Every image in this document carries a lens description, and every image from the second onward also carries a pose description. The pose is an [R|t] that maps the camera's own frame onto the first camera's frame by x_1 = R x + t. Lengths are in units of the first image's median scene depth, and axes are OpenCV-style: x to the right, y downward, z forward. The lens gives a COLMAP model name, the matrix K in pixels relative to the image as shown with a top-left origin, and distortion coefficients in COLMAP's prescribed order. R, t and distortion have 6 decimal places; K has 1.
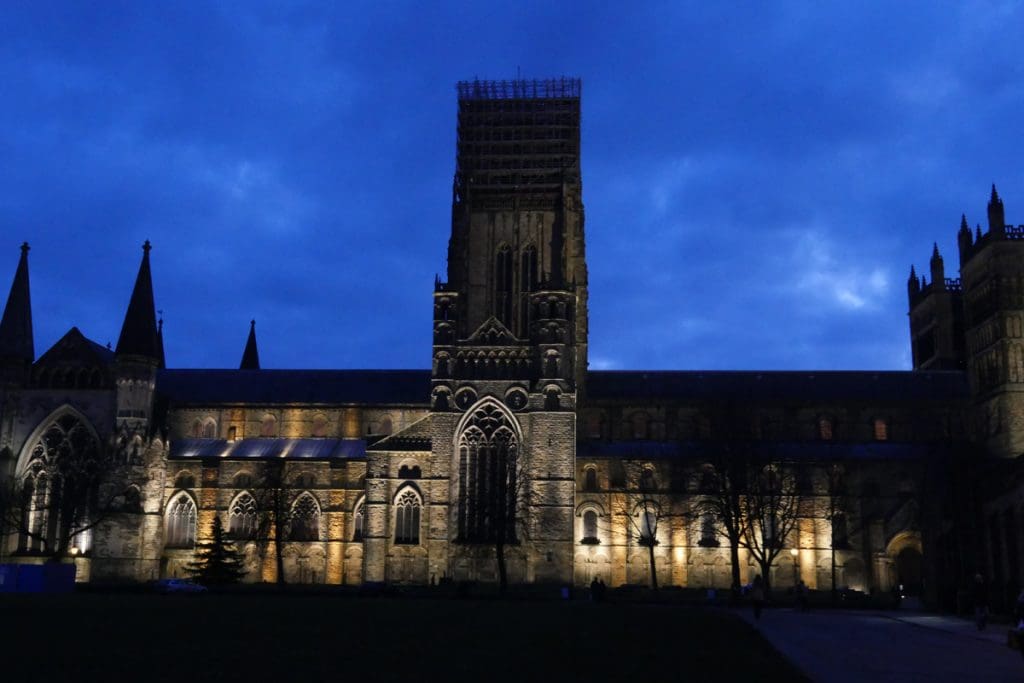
lens RADIAL K [[994.9, 0, 512.0], [0, 994.9, 341.2], [0, 0, 1]] dist [-0.009259, 0.000000]
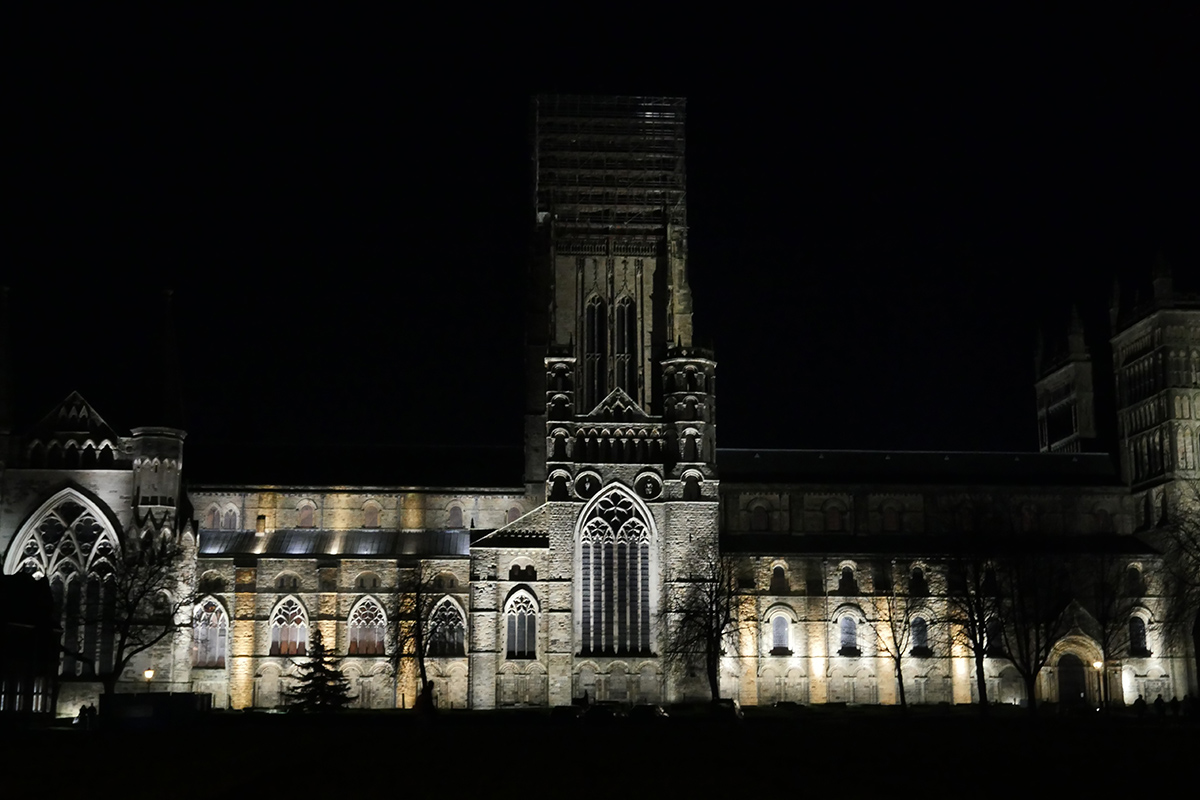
lens RADIAL K [[1287.9, 0, 599.9], [0, 1287.9, 400.9], [0, 0, 1]] dist [-0.013138, 0.000000]
pose [[0.989712, 0.013688, 0.142416, -0.177902], [-0.014761, 0.999870, 0.006475, -0.019191], [-0.142309, -0.008510, 0.989786, -0.072181]]
